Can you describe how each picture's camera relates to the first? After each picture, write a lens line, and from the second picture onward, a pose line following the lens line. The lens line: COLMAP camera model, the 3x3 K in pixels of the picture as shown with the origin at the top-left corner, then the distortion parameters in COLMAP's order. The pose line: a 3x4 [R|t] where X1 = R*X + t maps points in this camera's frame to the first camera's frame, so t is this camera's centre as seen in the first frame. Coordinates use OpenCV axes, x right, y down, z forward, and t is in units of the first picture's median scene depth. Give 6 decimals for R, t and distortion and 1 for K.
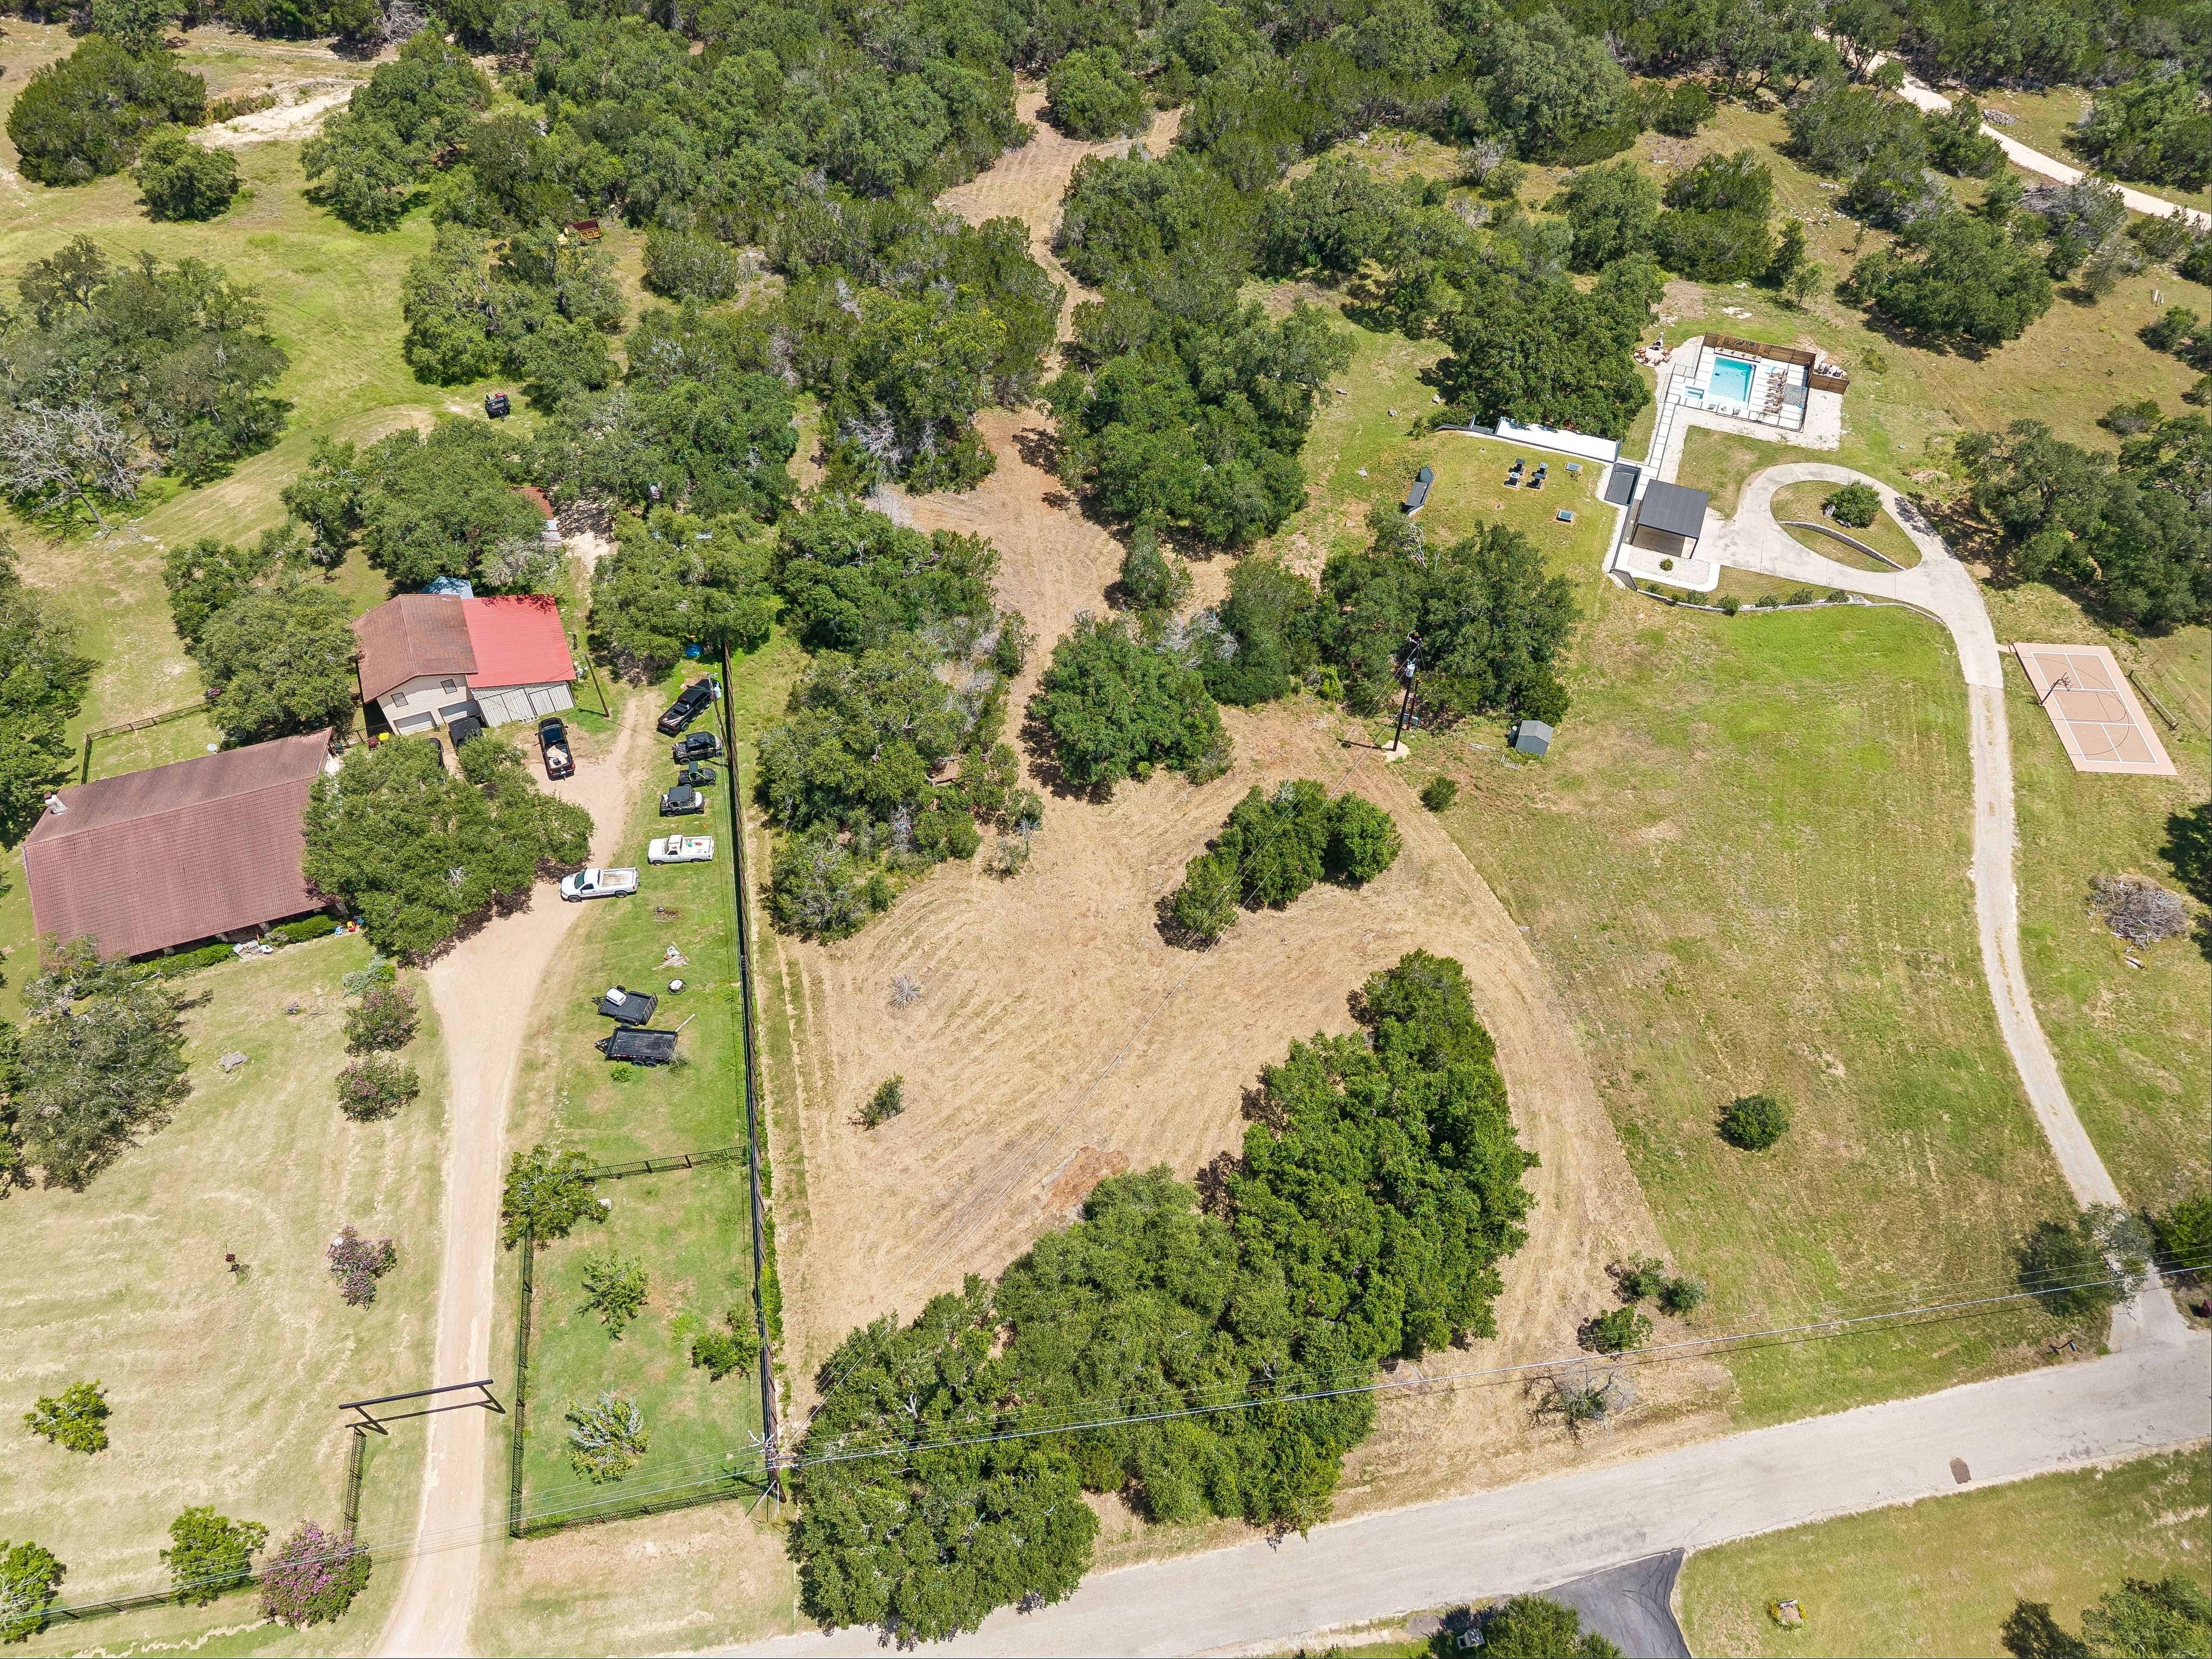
lens RADIAL K [[1475.9, 0, 1104.7], [0, 1475.9, 836.8], [0, 0, 1]] dist [0.017907, -0.014625]
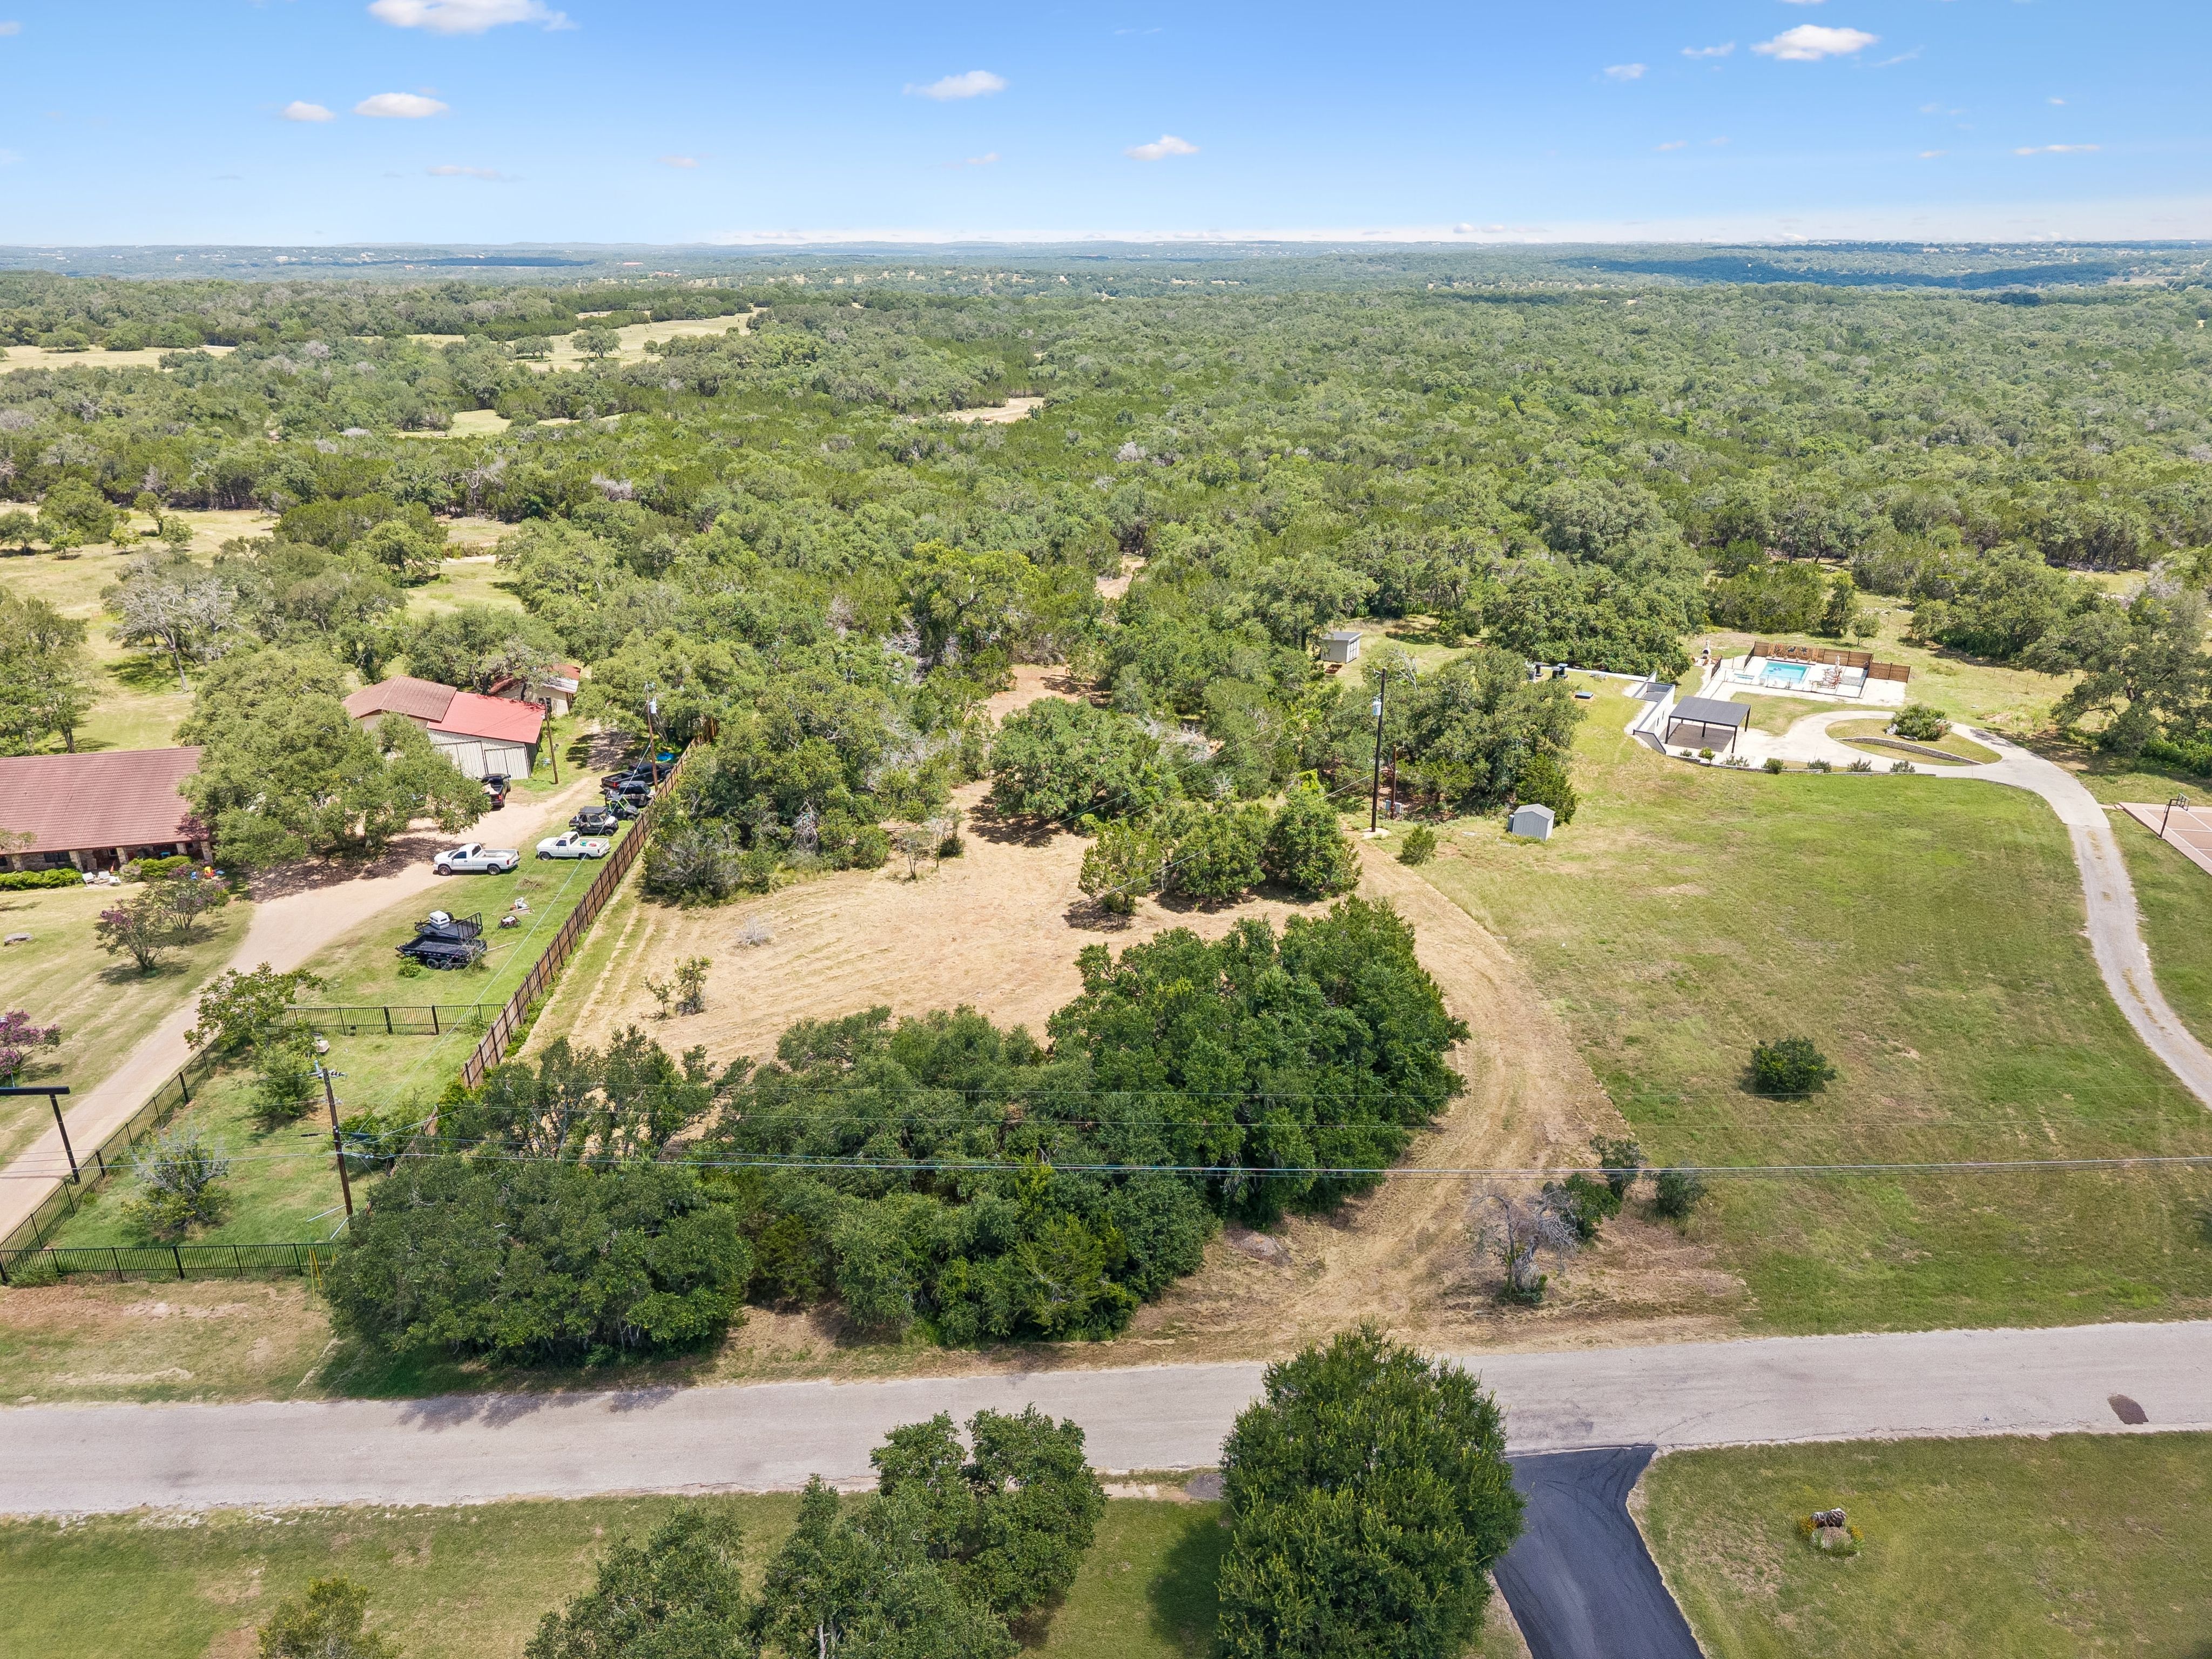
lens RADIAL K [[1500.0, 0, 1102.2], [0, 1500.0, 830.9], [0, 0, 1]] dist [0.022532, -0.022670]
pose [[0.989384, 0.039974, -0.139719, 0.173230], [-0.103522, 0.868617, -0.484548, 0.425785], [0.101993, 0.493868, 0.863534, 0.218935]]
